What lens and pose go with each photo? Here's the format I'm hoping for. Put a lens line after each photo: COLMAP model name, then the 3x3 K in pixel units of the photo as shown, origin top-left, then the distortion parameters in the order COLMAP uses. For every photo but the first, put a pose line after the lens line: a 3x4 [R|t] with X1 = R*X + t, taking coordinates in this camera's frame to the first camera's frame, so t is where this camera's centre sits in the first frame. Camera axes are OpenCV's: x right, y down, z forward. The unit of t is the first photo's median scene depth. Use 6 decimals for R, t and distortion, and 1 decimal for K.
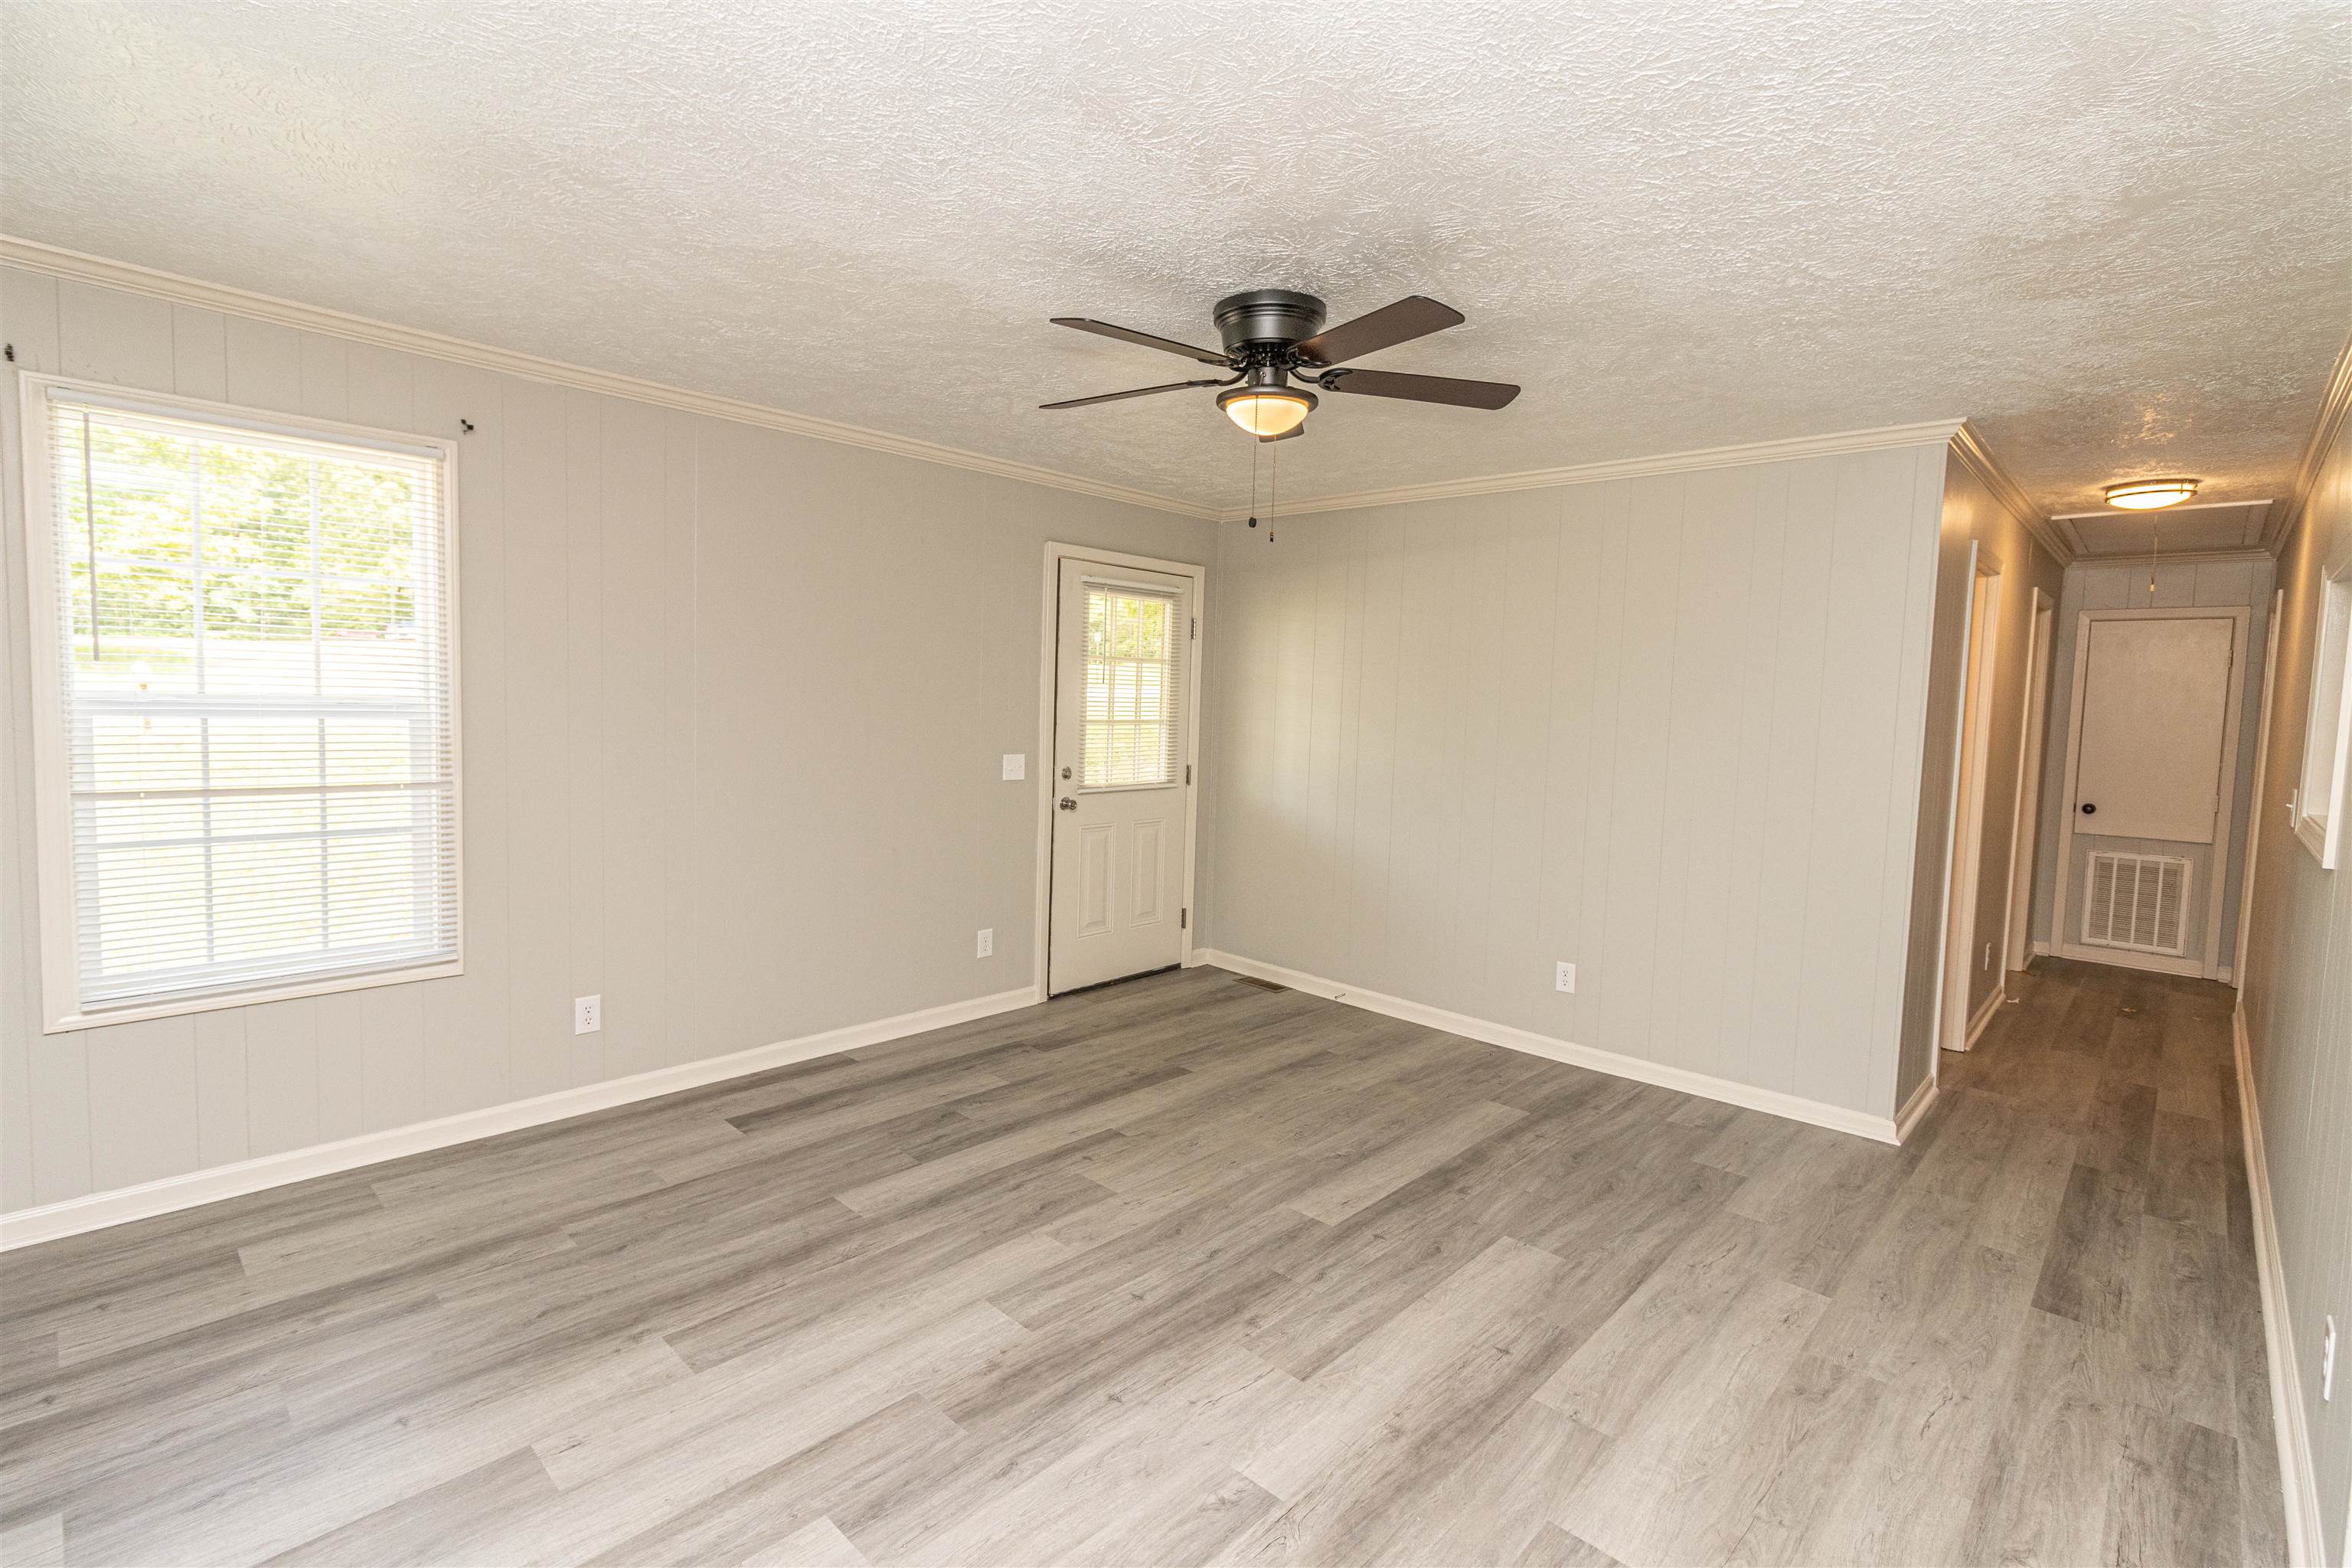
lens RADIAL K [[1086.6, 0, 1173.0], [0, 1086.6, 766.5], [0, 0, 1]] dist [0.002125, 0.000428]
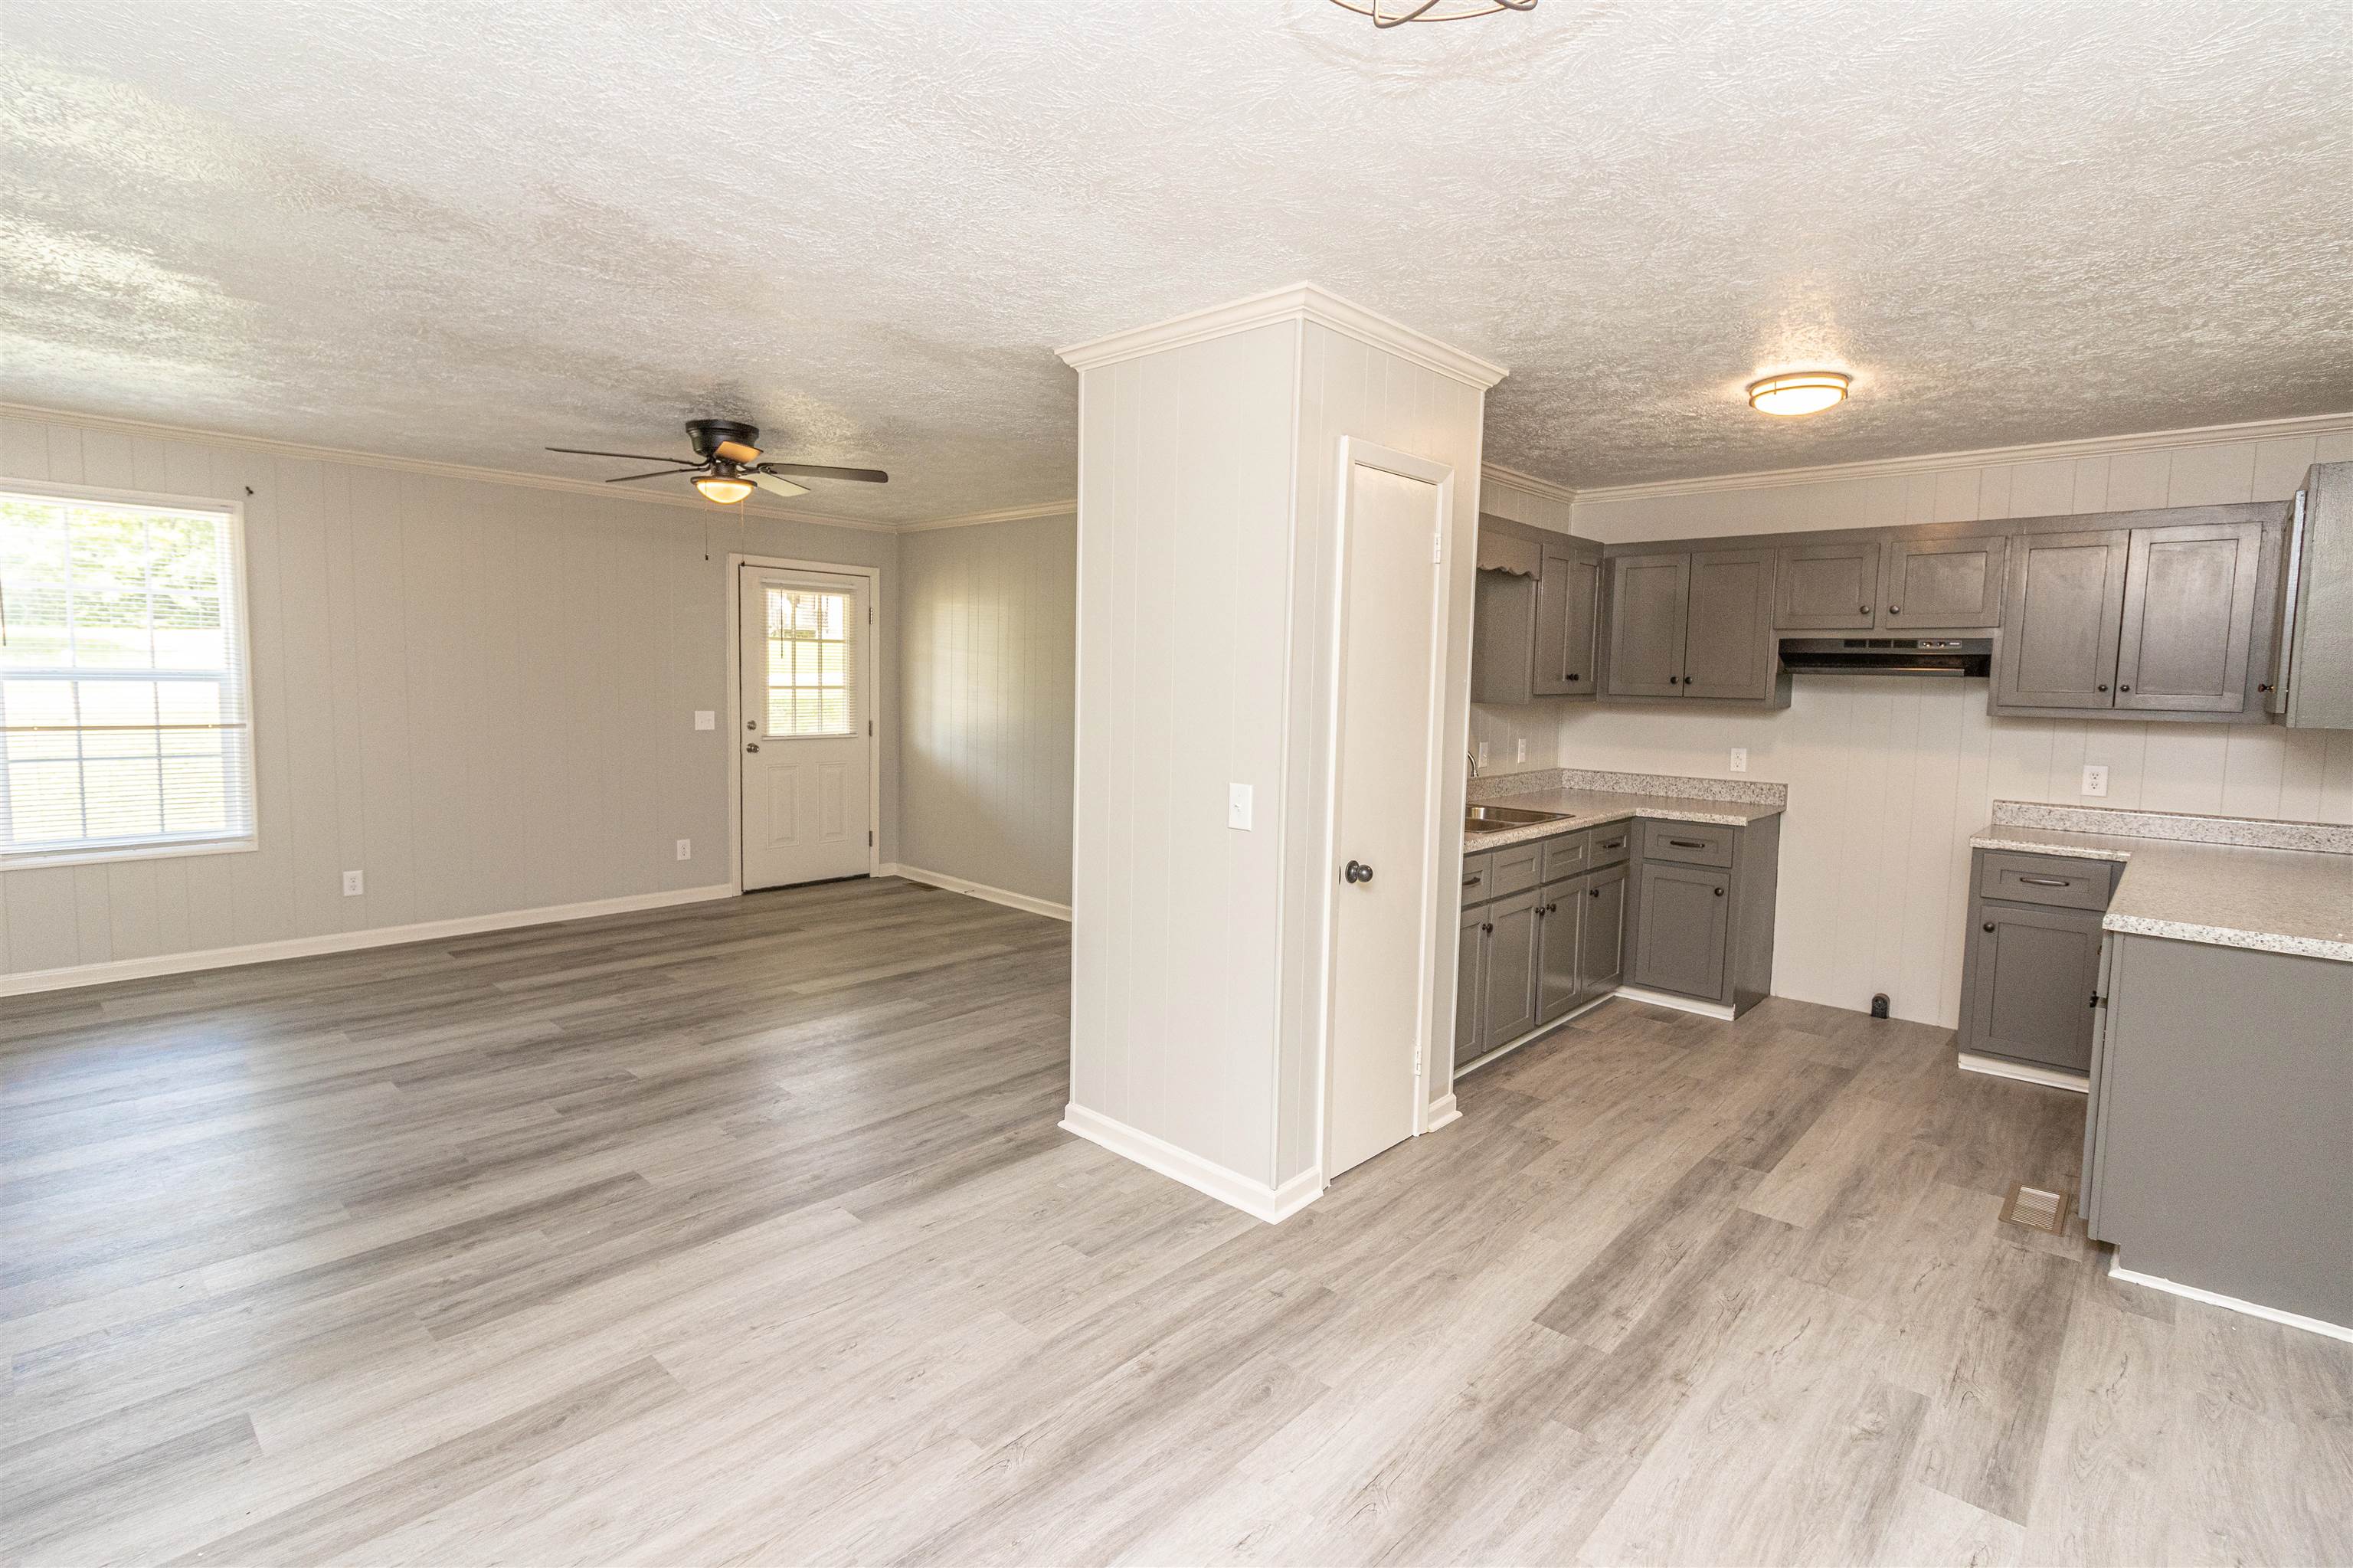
lens RADIAL K [[1114.1, 0, 1176.0], [0, 1114.1, 764.3], [0, 0, 1]] dist [0.002883, -0.000053]
pose [[0.999841, -0.009733, 0.014954, 0.645476], [0.009536, 0.999868, 0.013166, 0.066139], [-0.015080, -0.013021, 0.999802, -0.613285]]
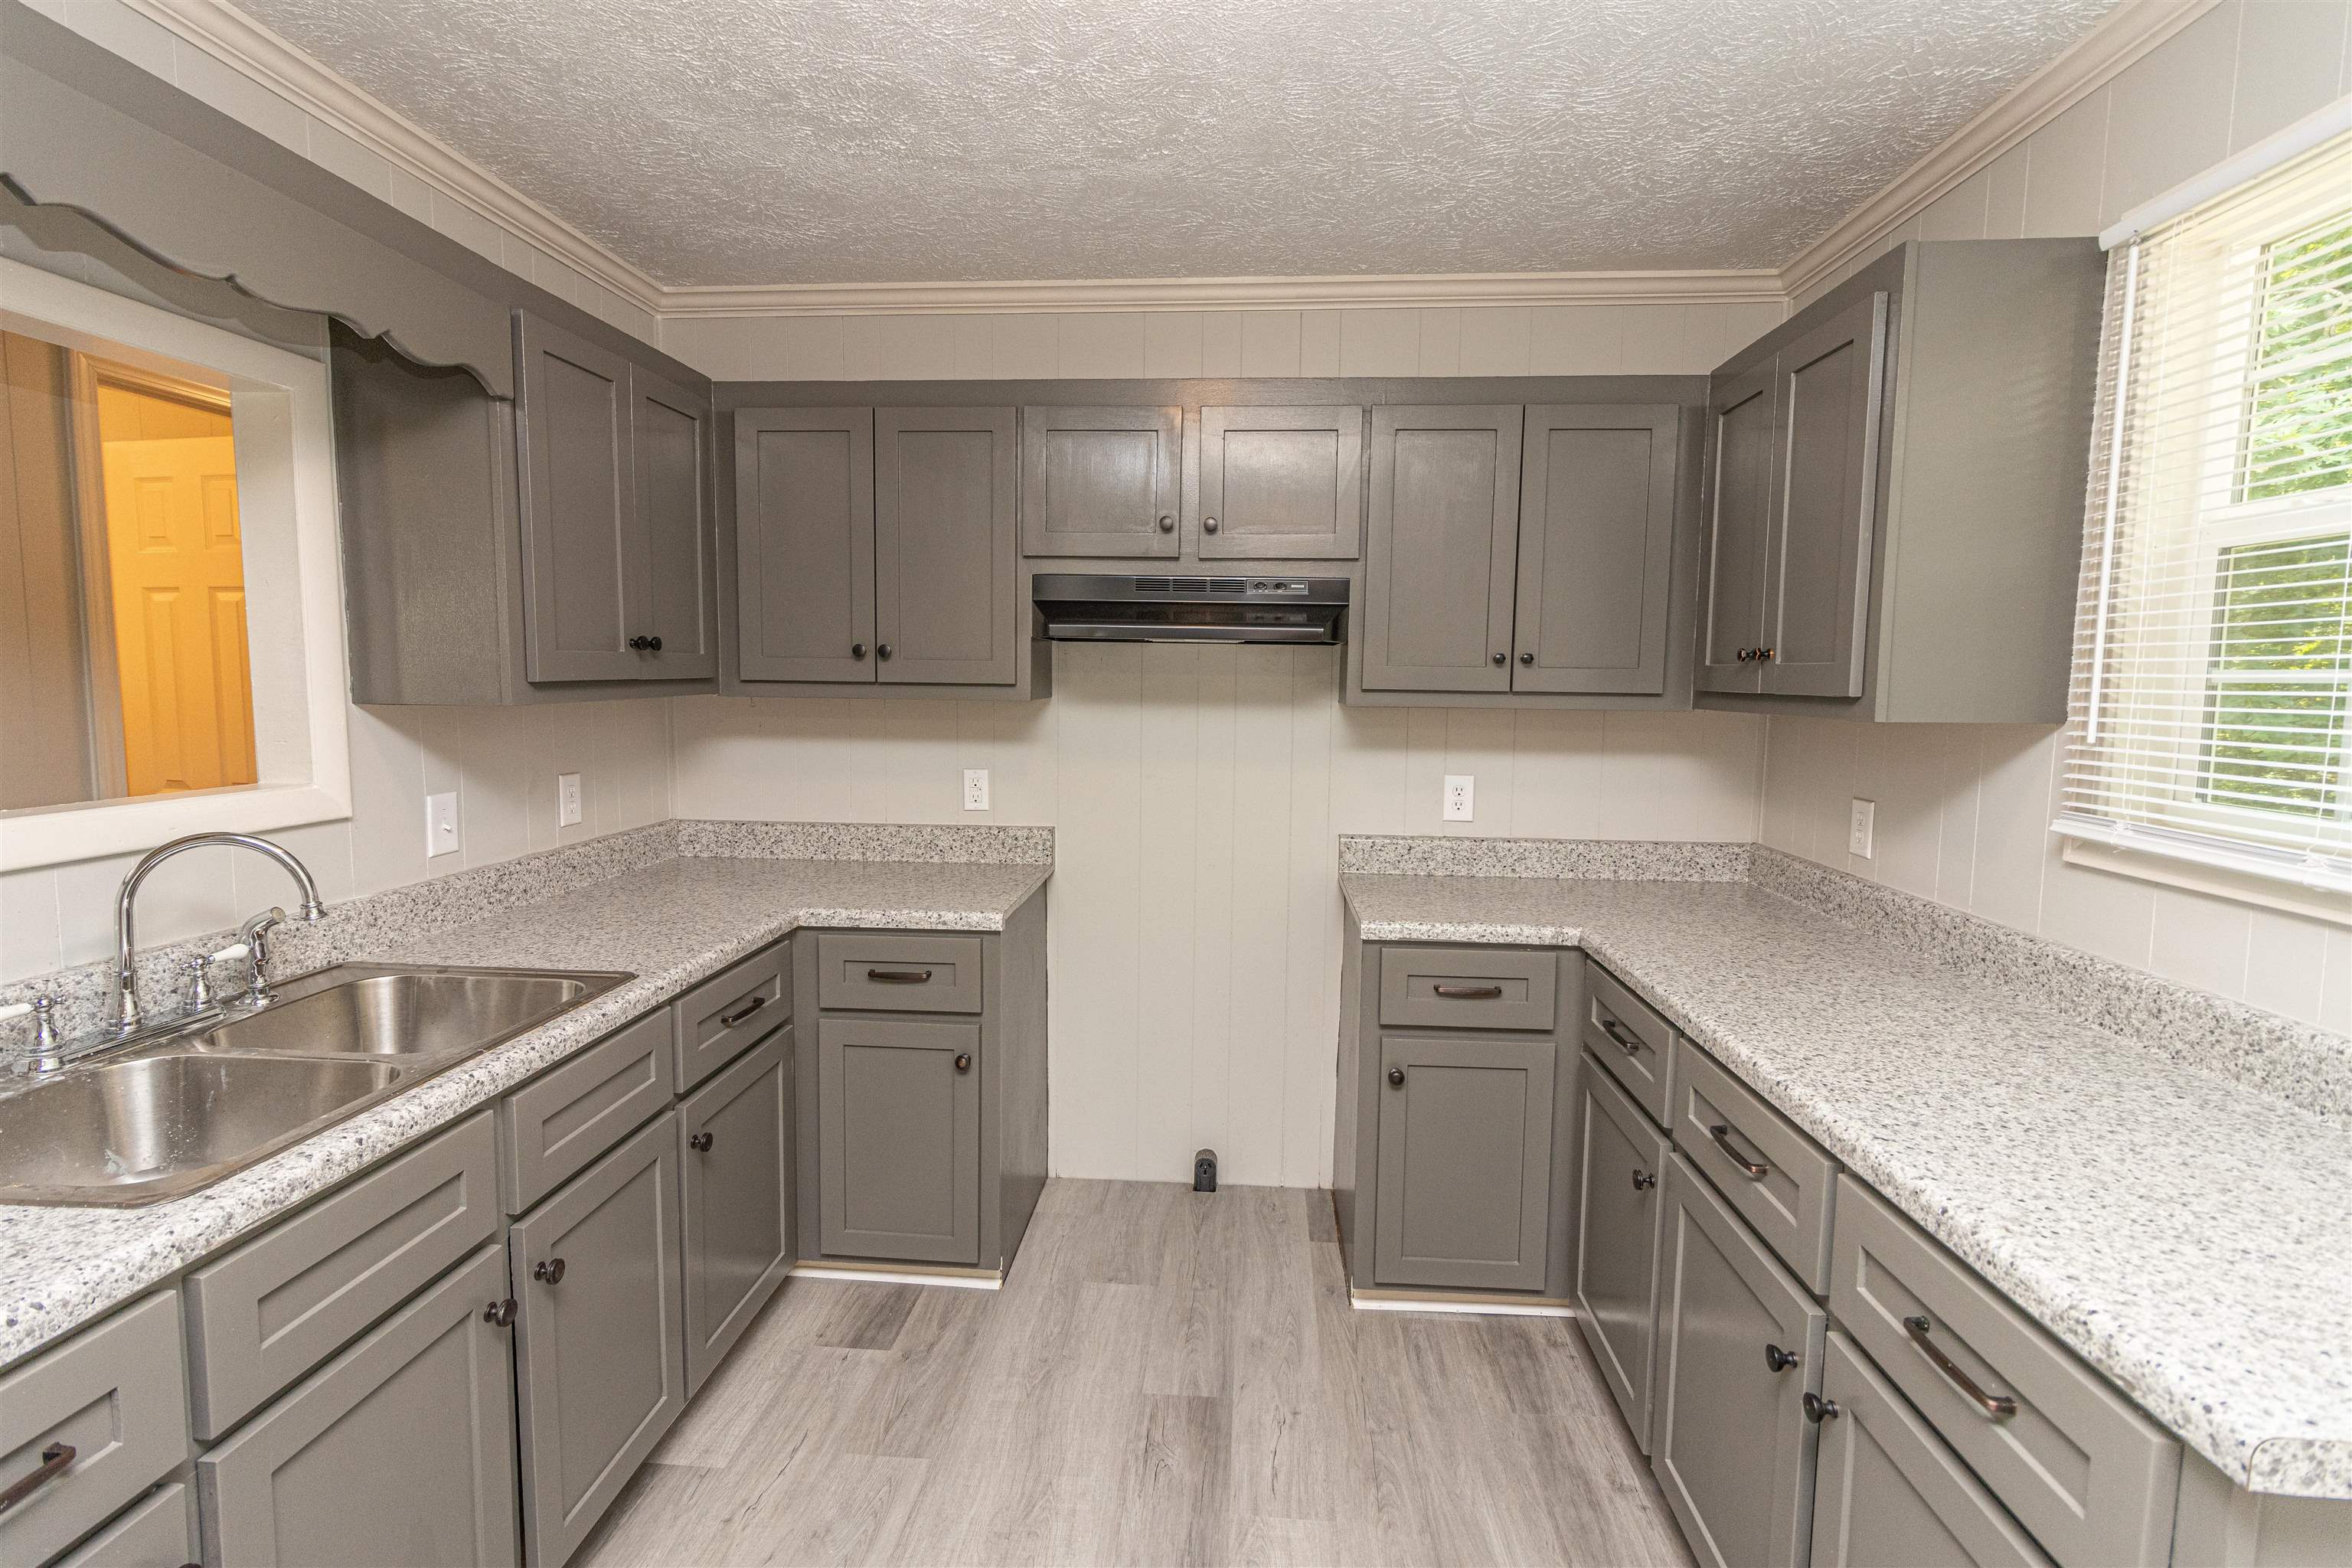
lens RADIAL K [[1078.9, 0, 1178.0], [0, 1078.9, 773.7], [0, 0, 1]] dist [0.001924, 0.000409]
pose [[0.774137, -0.076777, 0.628344, 1.062582], [0.052423, 0.996983, 0.057234, 0.030473], [-0.630843, -0.011367, 0.775827, 0.211574]]
